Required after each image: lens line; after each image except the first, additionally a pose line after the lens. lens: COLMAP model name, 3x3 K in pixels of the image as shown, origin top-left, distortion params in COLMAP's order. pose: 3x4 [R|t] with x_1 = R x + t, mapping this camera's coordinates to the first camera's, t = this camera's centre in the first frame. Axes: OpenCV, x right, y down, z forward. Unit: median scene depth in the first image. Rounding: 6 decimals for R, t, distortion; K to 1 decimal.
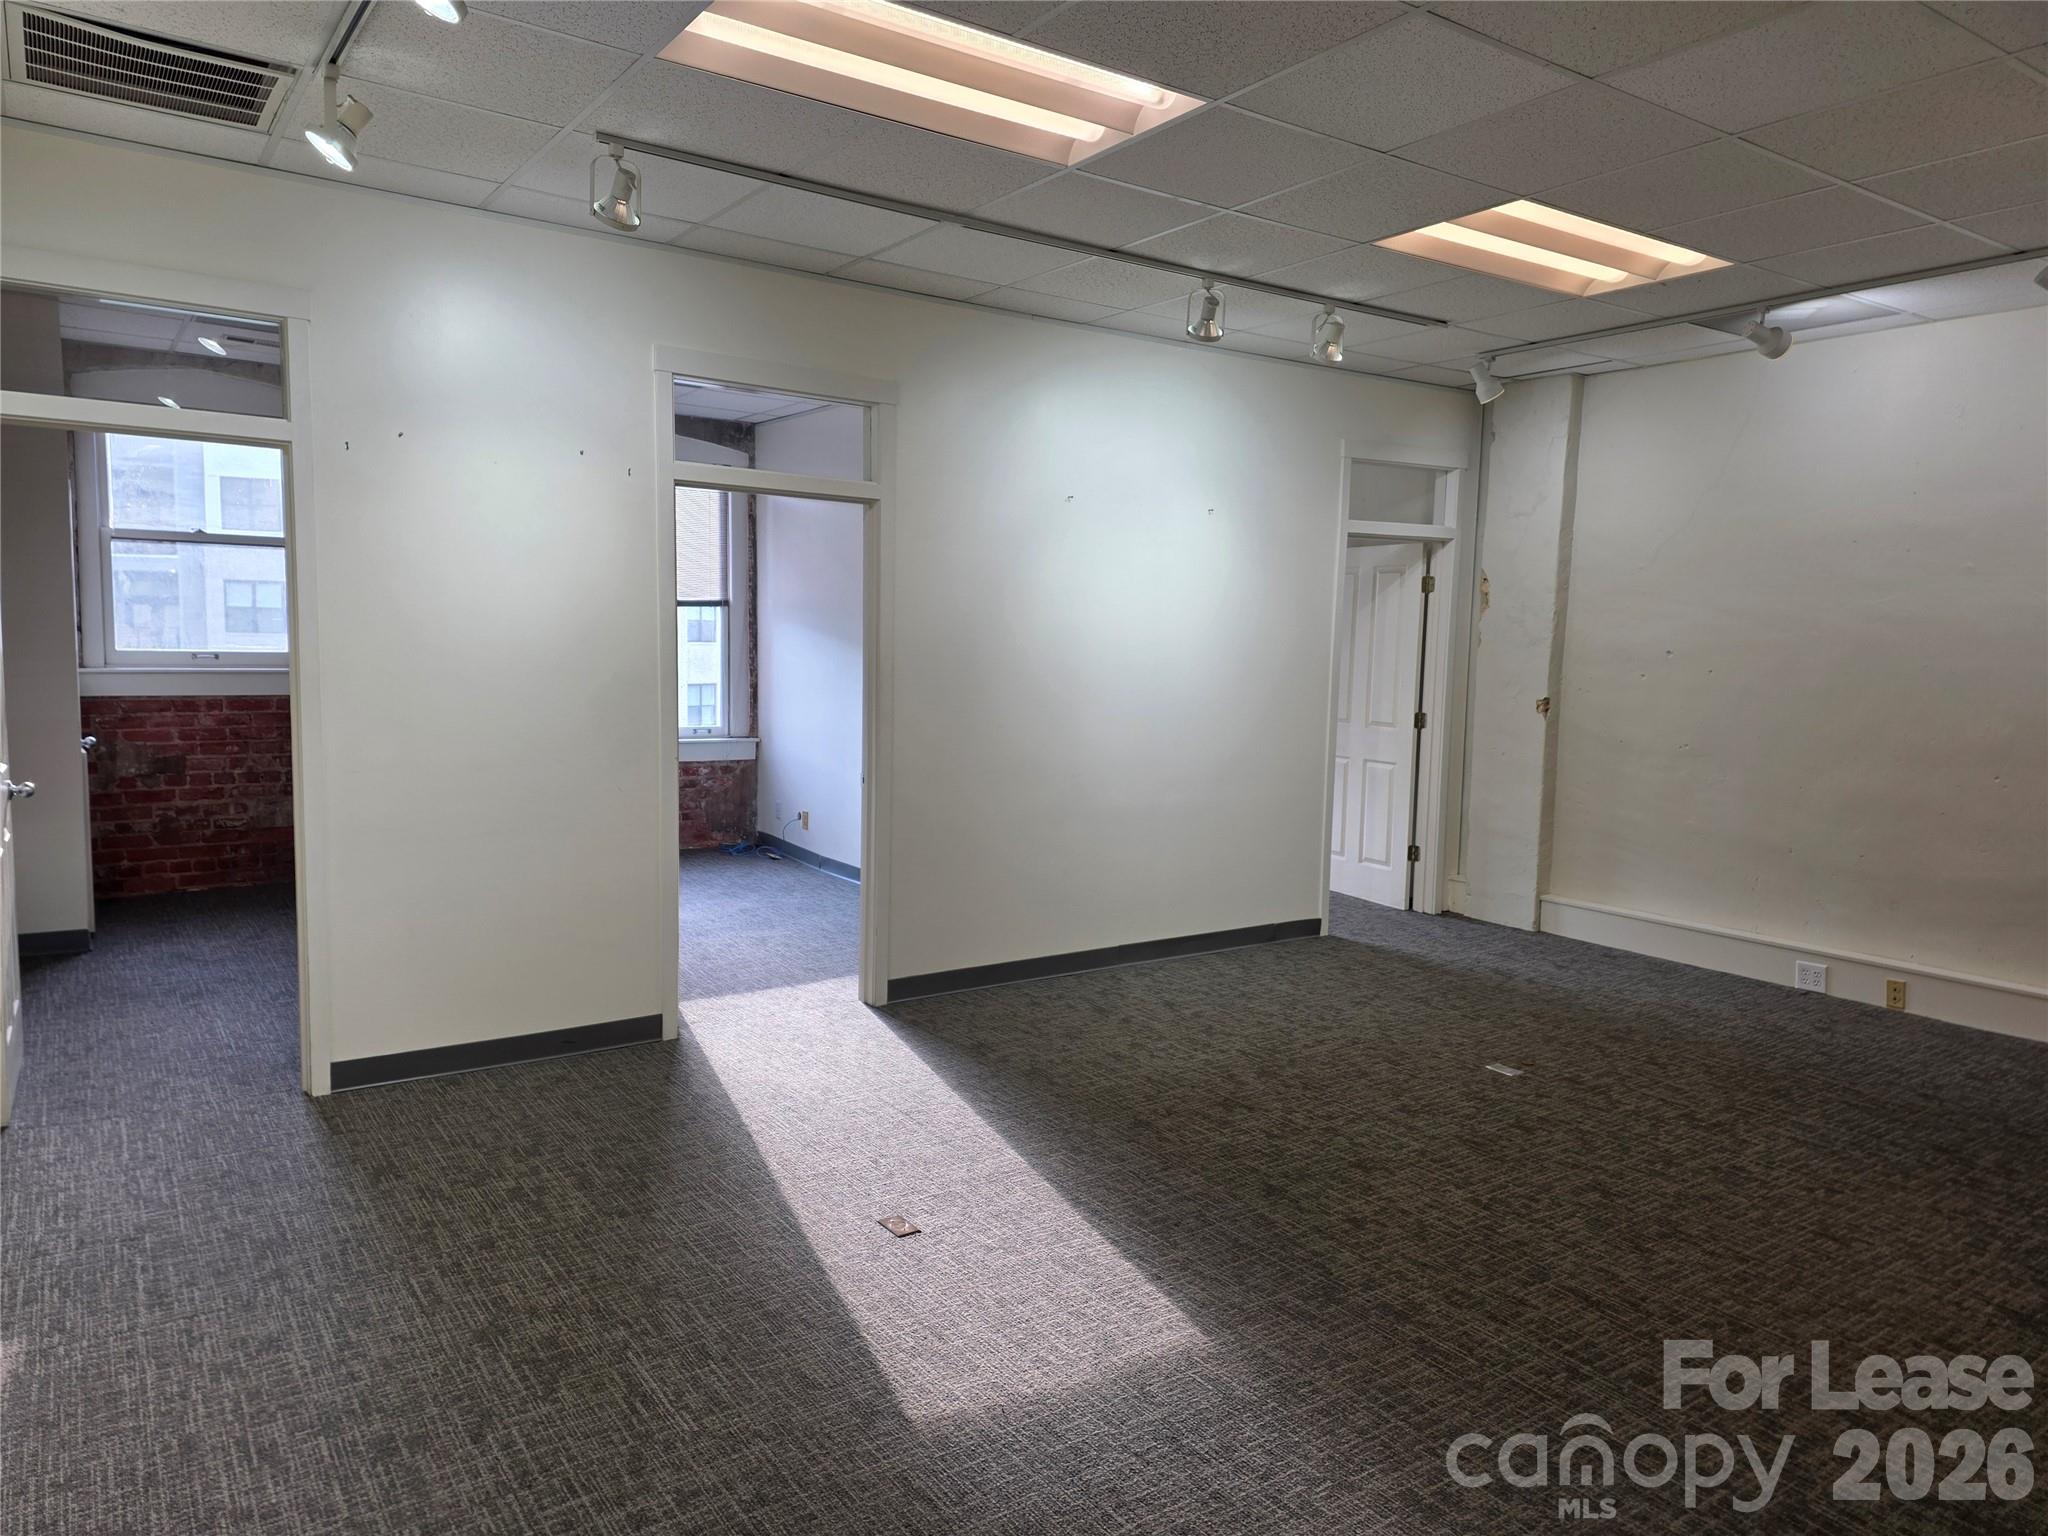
lens RADIAL K [[1380.7, 0, 1027.1], [0, 1380.7, 764.4], [0, 0, 1]] dist [0.064471, -0.026219]
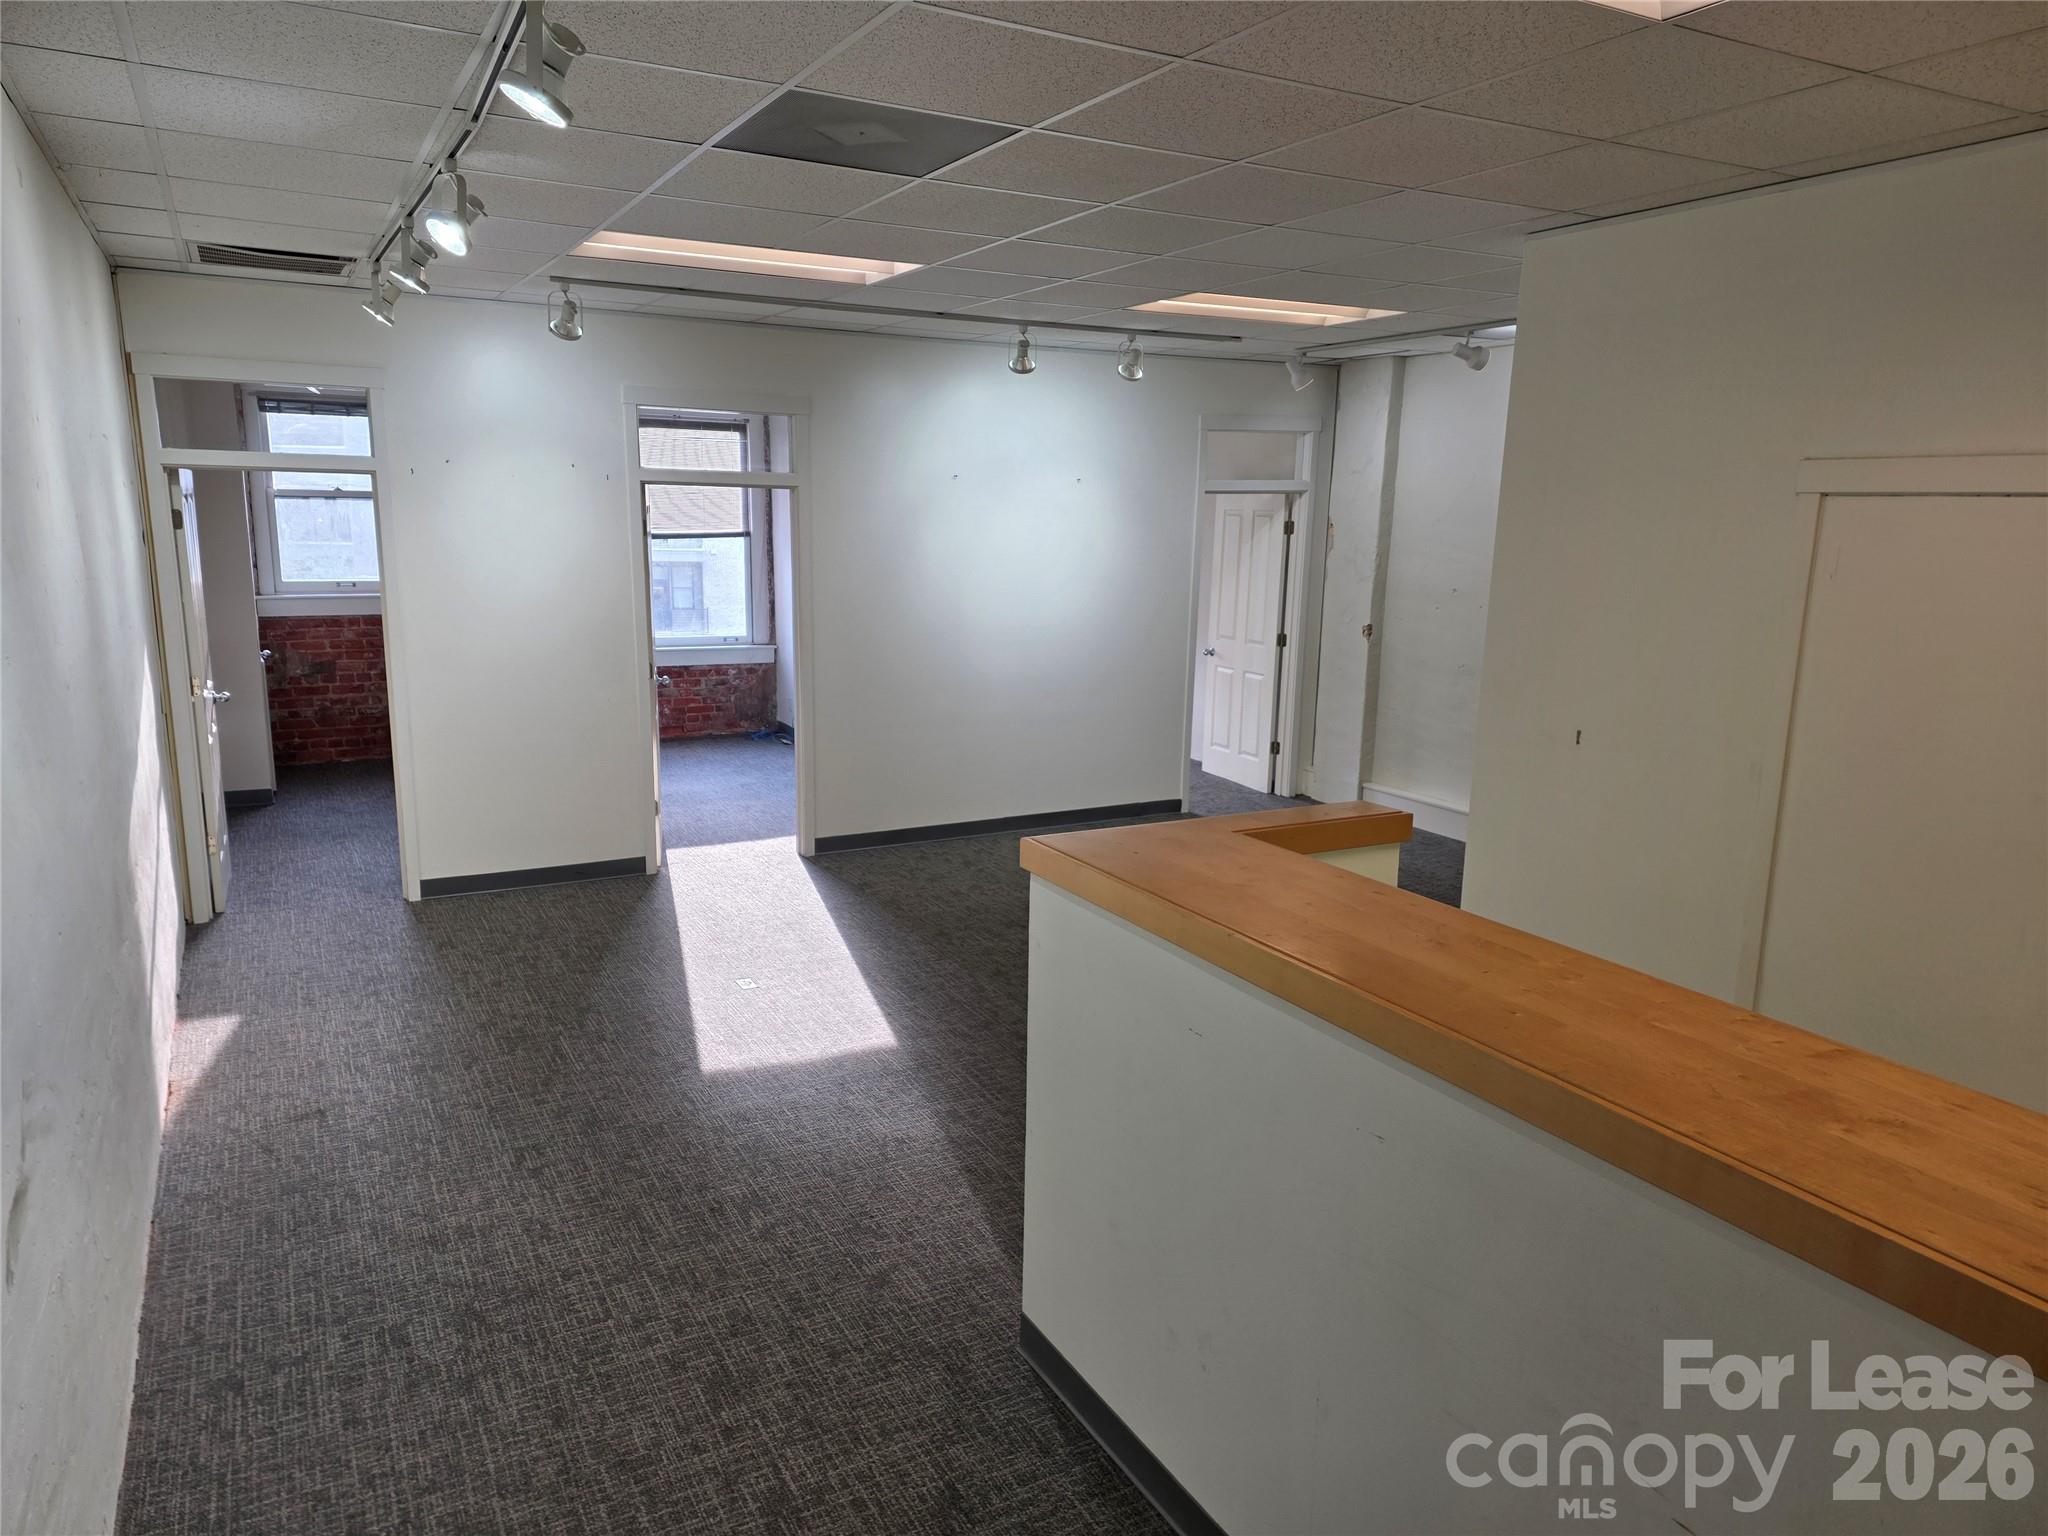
lens RADIAL K [[1380.7, 0, 1016.4], [0, 1380.7, 770.2], [0, 0, 1]] dist [0.064471, -0.026219]
pose [[0.994310, 0.016107, -0.105301, 0.242977], [-0.006198, 0.995575, 0.093766, -0.040886], [0.106346, -0.092580, 0.990010, -0.332894]]
